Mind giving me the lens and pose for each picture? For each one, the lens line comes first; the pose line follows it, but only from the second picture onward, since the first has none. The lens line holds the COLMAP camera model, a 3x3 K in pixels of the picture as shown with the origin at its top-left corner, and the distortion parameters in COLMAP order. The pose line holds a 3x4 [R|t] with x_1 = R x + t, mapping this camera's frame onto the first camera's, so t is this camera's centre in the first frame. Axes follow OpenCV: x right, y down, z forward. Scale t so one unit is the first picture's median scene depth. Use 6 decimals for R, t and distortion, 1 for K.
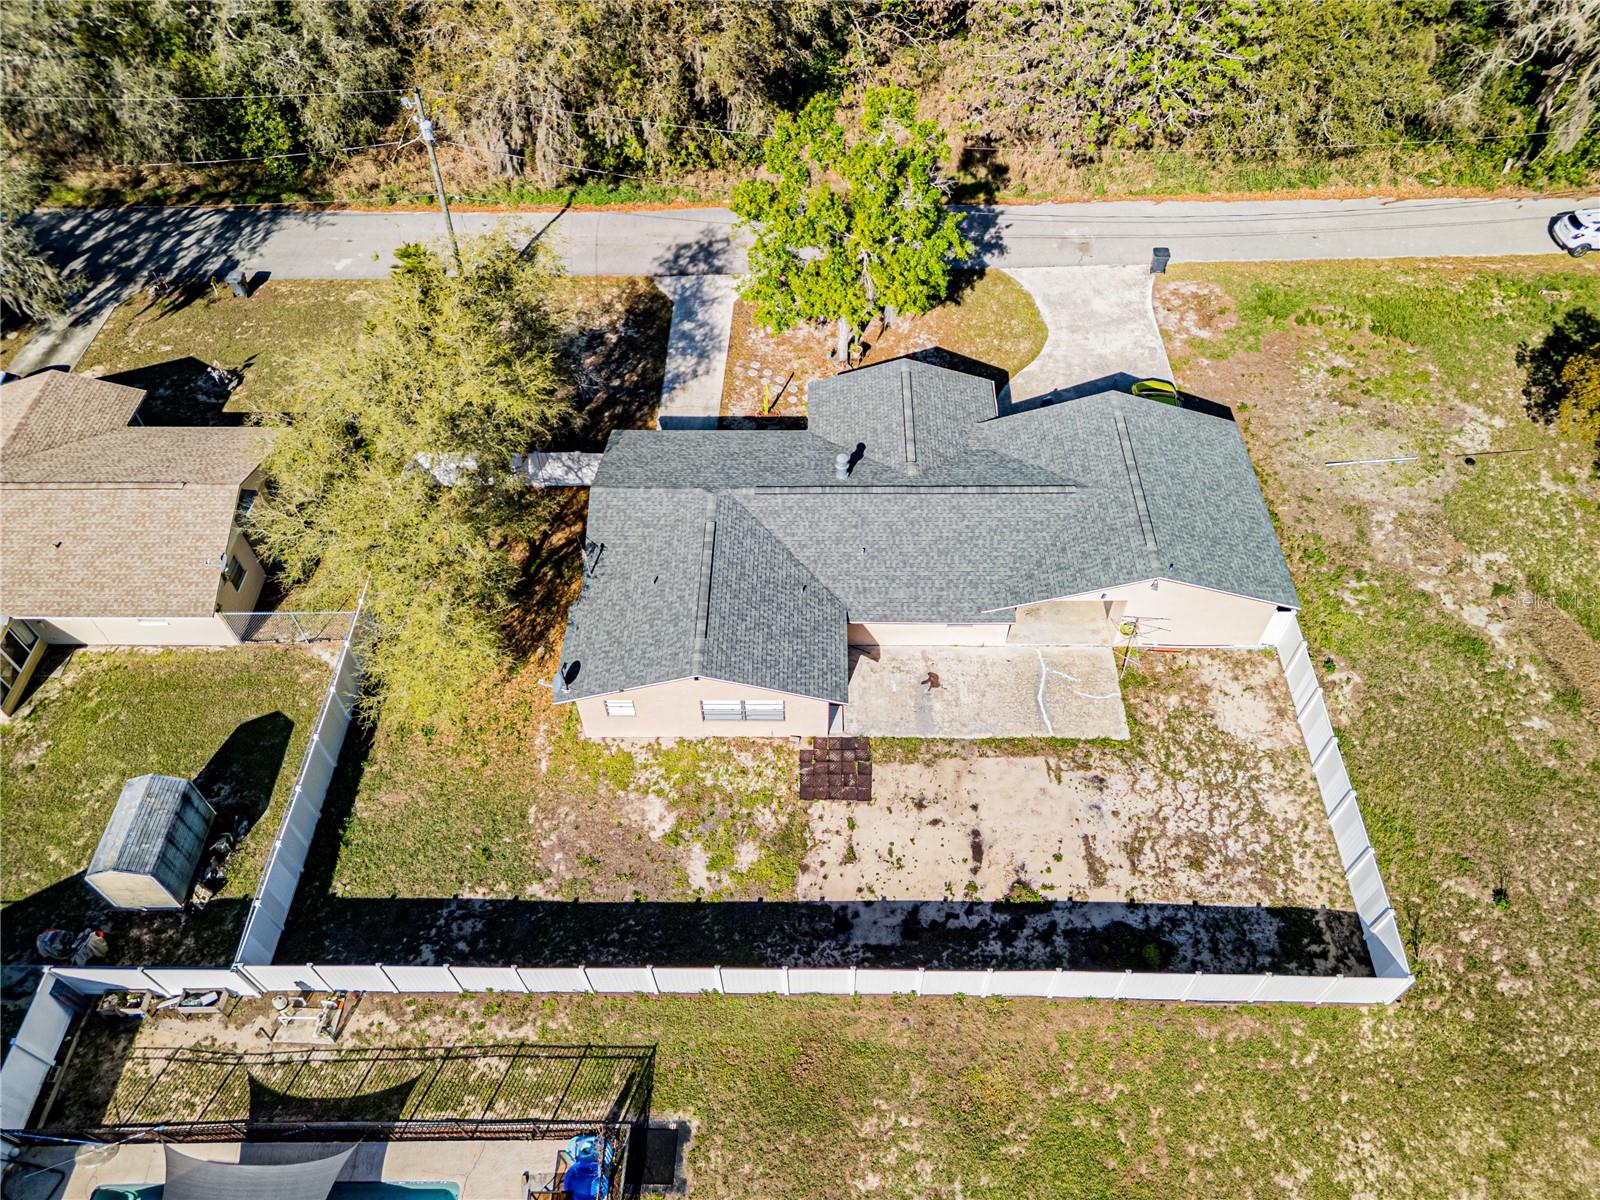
lens RADIAL K [[1117.7, 0, 805.1], [0, 1117.7, 597.8], [0, 0, 1]] dist [0.076216, -0.074826]
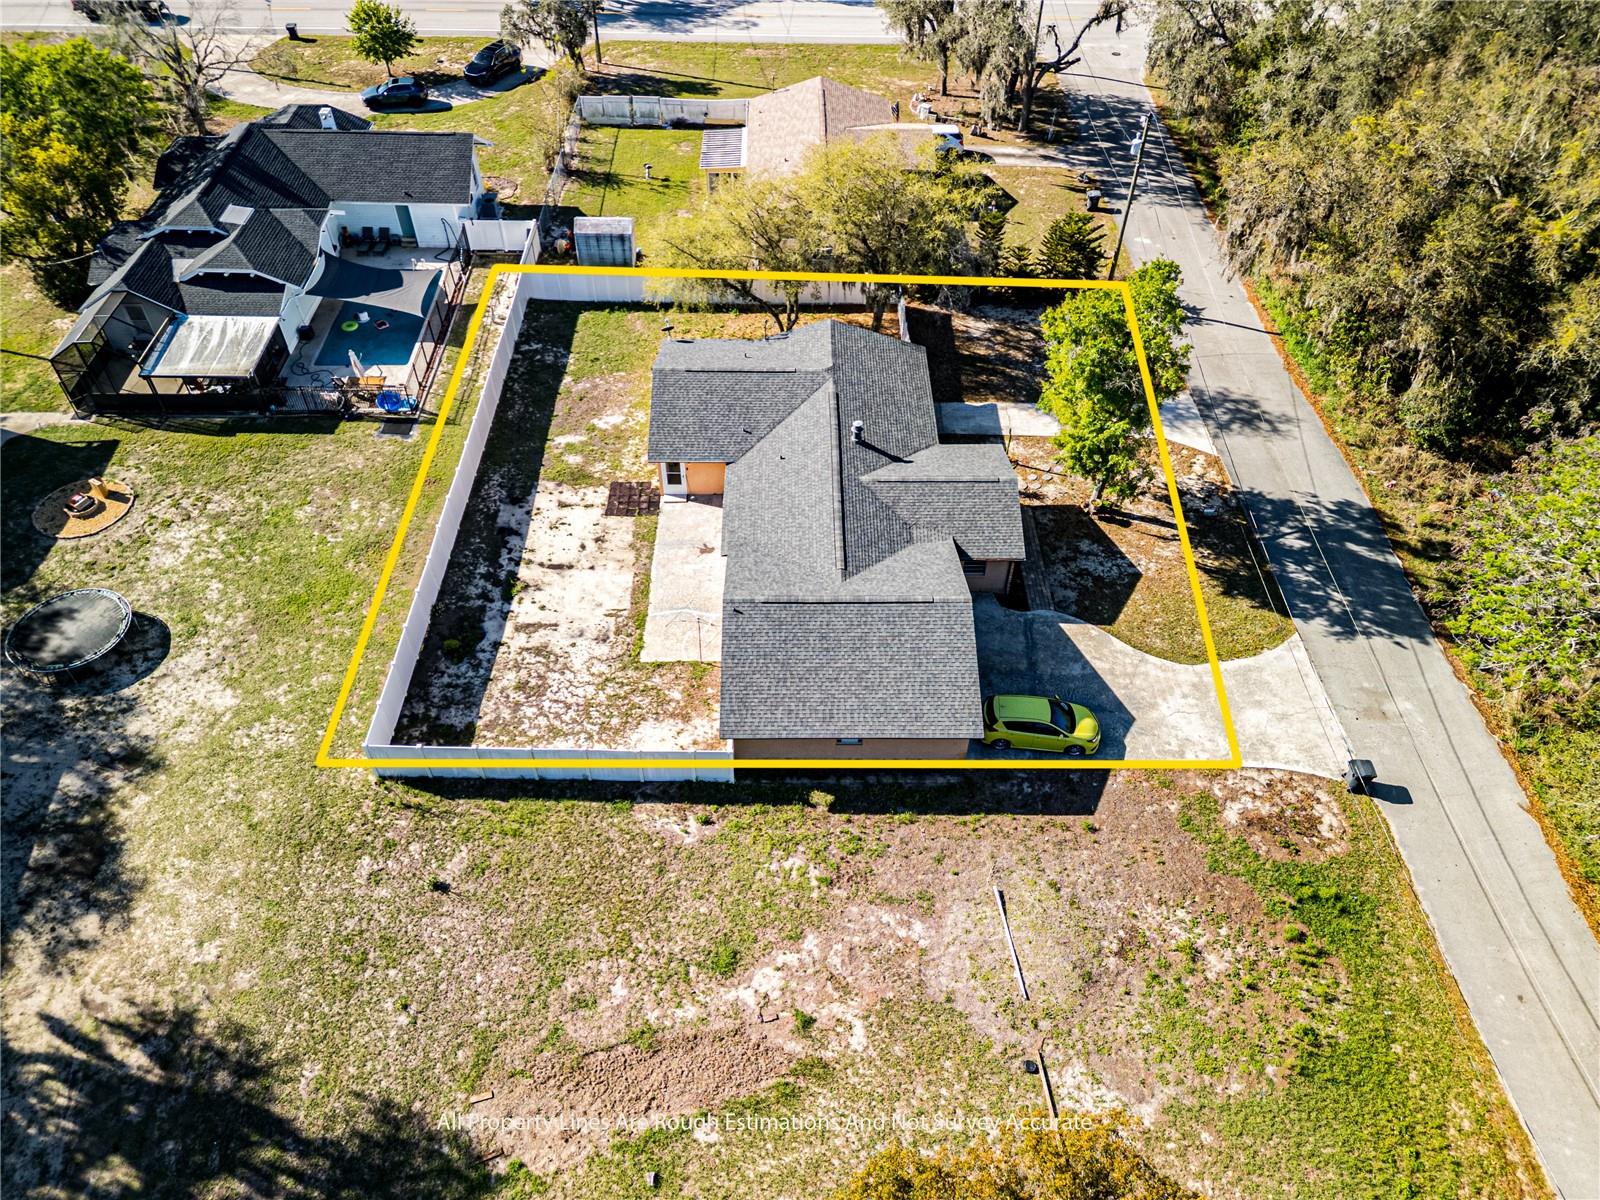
lens RADIAL K [[1117.7, 0, 800.1], [0, 1117.7, 593.2], [0, 0, 1]] dist [0.076216, -0.074826]
pose [[0.016027, 0.727324, -0.686107, 1.058706], [-0.782165, 0.436582, 0.444538, -0.567610], [0.622865, 0.529525, 0.575884, 0.394790]]
